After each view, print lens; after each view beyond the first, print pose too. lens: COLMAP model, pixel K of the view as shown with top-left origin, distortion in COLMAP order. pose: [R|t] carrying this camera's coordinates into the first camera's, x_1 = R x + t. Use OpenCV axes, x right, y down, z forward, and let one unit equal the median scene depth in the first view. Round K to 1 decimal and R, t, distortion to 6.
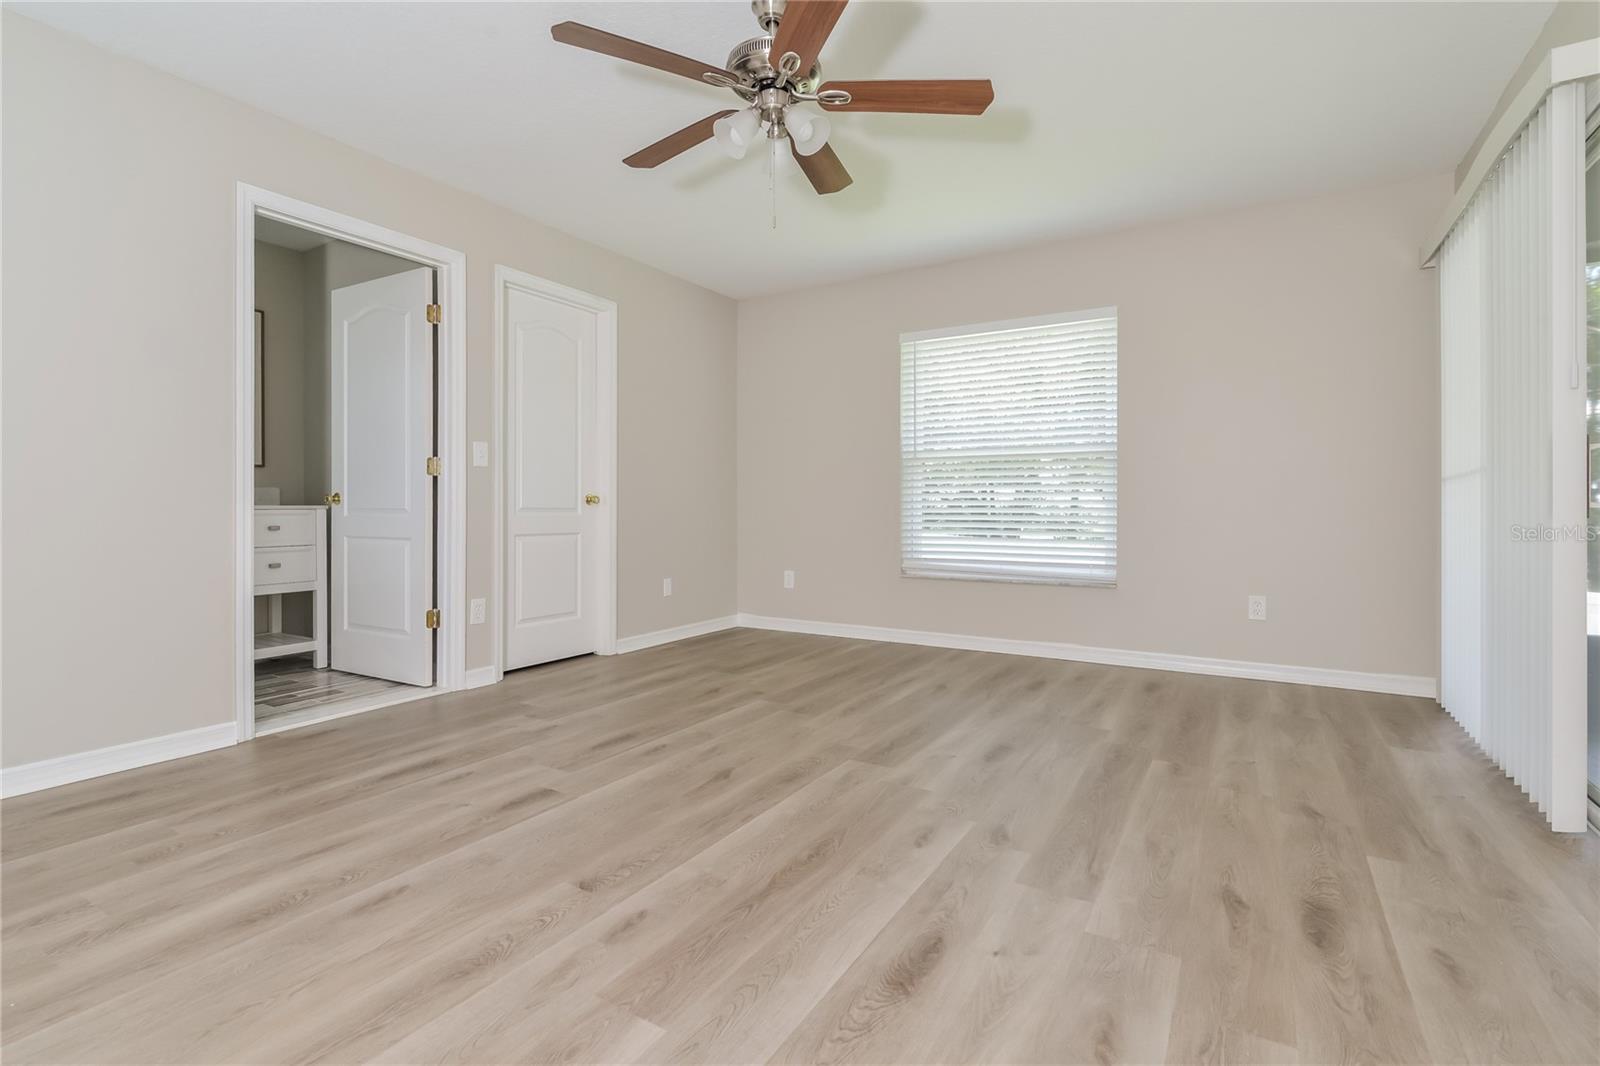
lens RADIAL K [[733.9, 0, 800.2], [0, 733.9, 518.0], [0, 0, 1]] dist [0.000134, 0.000295]
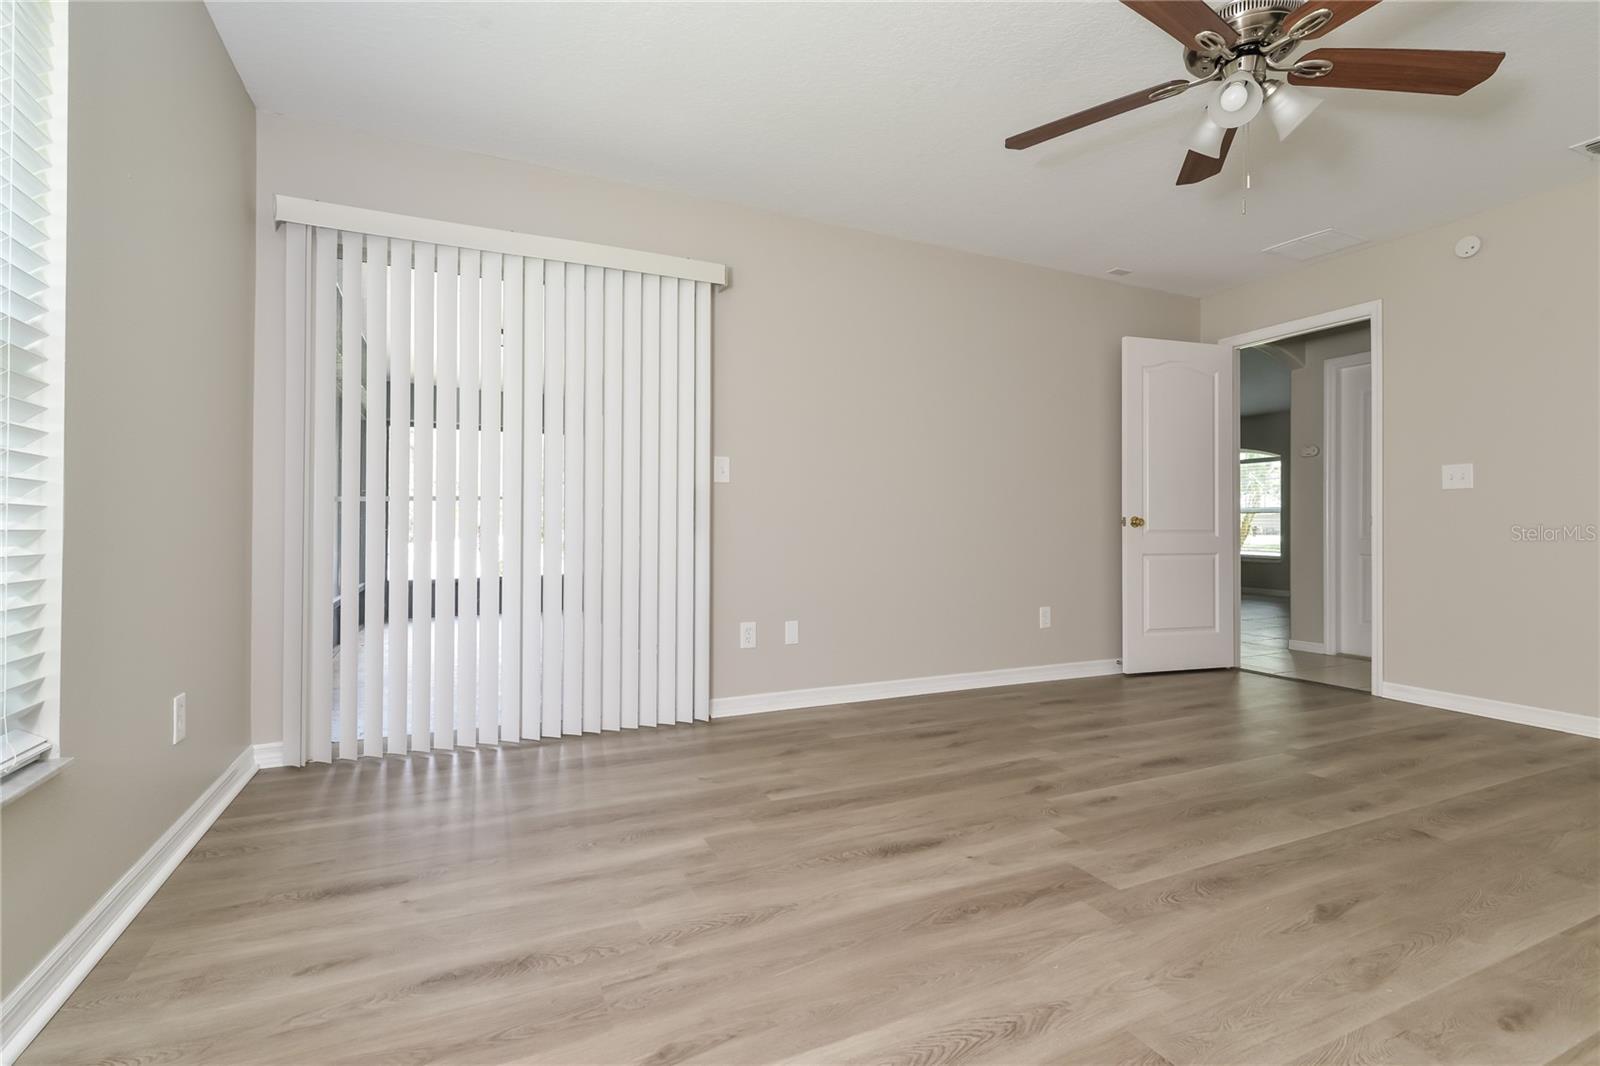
lens RADIAL K [[733.9, 0, 800.2], [0, 733.9, 518.0], [0, 0, 1]] dist [0.000134, 0.000295]
pose [[-0.831360, 0.004405, 0.555717, -0.089787], [0.003426, 0.999990, -0.002801, -0.035783], [-0.555724, -0.000425, -0.831367, 2.202333]]
